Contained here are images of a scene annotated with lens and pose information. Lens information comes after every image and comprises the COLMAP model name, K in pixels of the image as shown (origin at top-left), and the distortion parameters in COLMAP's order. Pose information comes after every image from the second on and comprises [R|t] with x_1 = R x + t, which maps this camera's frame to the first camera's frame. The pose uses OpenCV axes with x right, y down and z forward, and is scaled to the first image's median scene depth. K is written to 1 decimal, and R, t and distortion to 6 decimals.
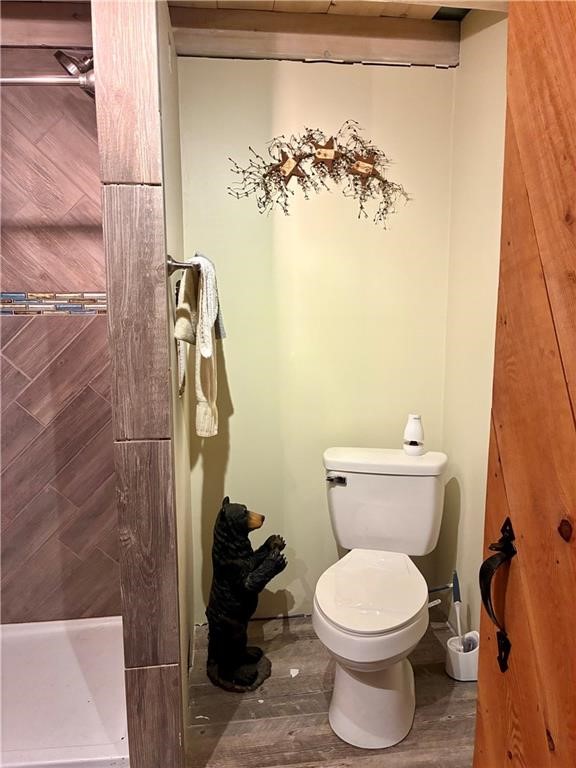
lens RADIAL K [[576.5, 0, 288.5], [0, 576.5, 385.3], [0, 0, 1]] dist [0.011739, -0.002635]
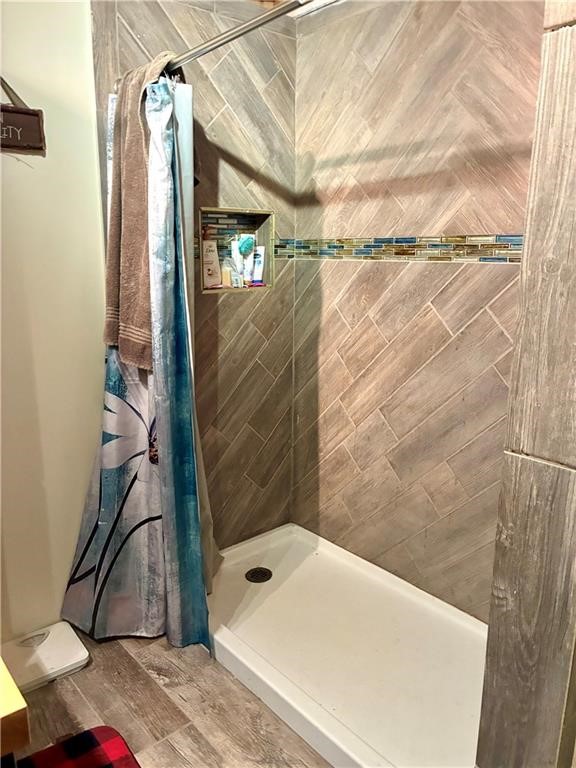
lens RADIAL K [[576.5, 0, 286.7], [0, 576.5, 379.1], [0, 0, 1]] dist [0.011739, -0.002635]
pose [[0.553525, 0.185650, -0.811877, 0.076730], [-0.140594, 0.981677, 0.128624, -0.030603], [0.820880, 0.042948, 0.569483, 0.419436]]
